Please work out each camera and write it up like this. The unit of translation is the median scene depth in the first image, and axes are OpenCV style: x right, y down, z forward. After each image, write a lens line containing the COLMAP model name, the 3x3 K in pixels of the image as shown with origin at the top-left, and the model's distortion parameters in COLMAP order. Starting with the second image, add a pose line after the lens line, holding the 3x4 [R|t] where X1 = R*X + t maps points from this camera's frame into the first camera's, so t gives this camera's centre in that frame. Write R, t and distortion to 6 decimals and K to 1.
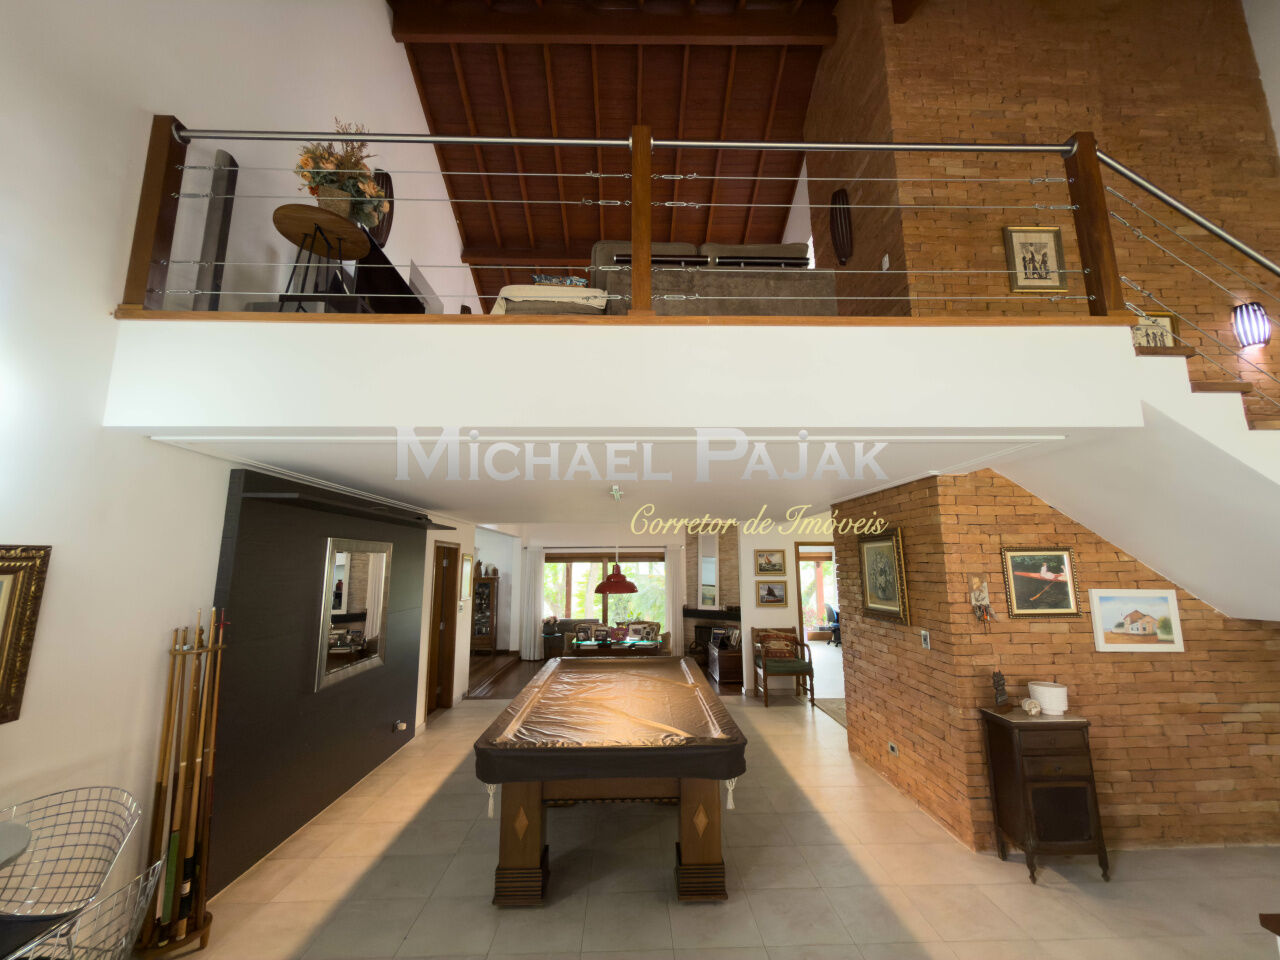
lens RADIAL K [[511.8, 0, 644.7], [0, 511.8, 478.7], [0, 0, 1]] dist [-0.001389, 0.000630]
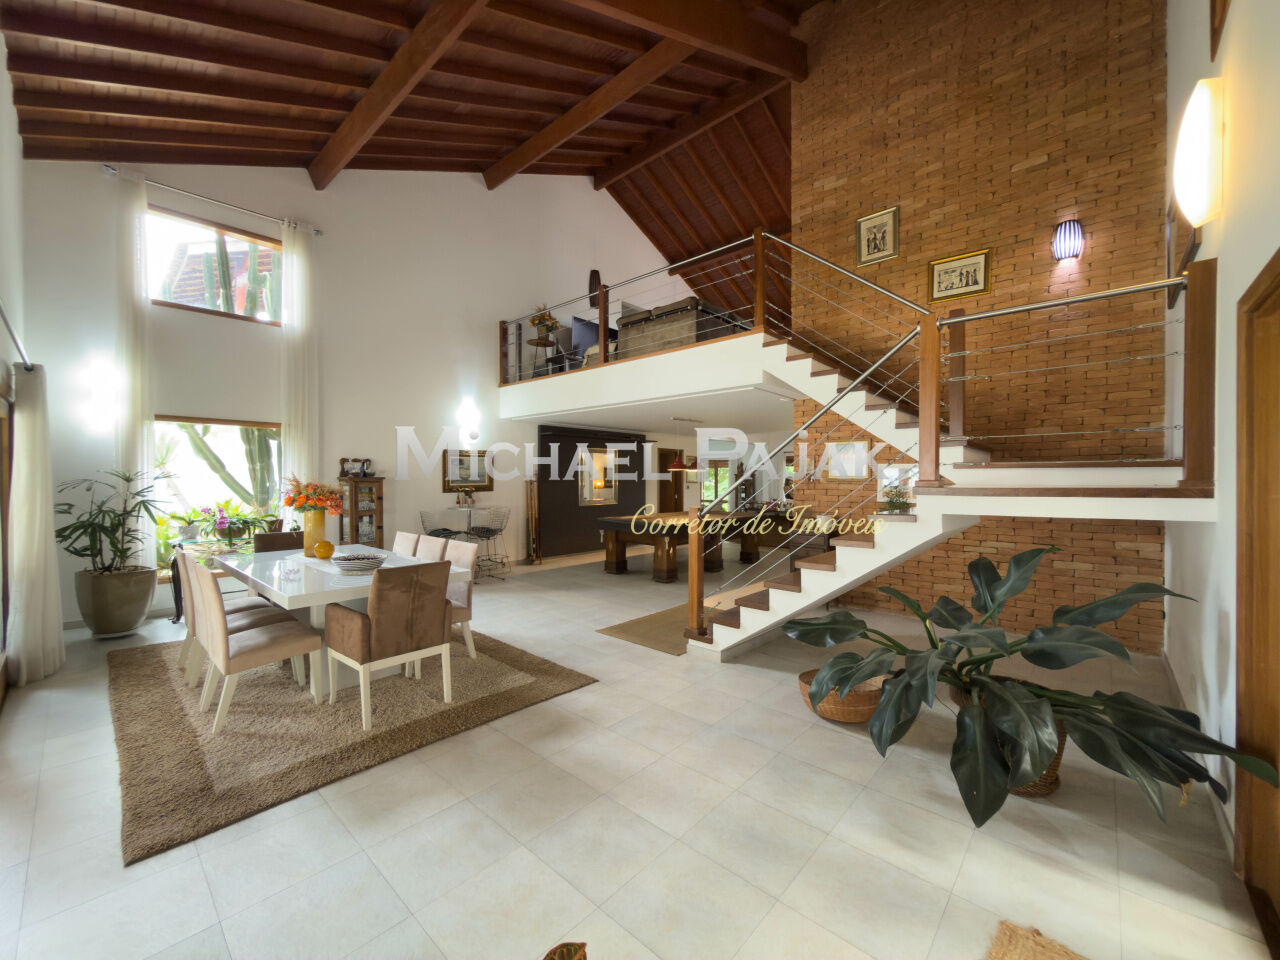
lens RADIAL K [[511.8, 0, 640.5], [0, 511.8, 481.0], [0, 0, 1]] dist [-0.001389, 0.000630]
pose [[0.720091, 0.013367, -0.693751, 1.432936], [0.107661, 0.985554, 0.130739, -0.020281], [0.685477, -0.168834, 0.708249, -0.639571]]
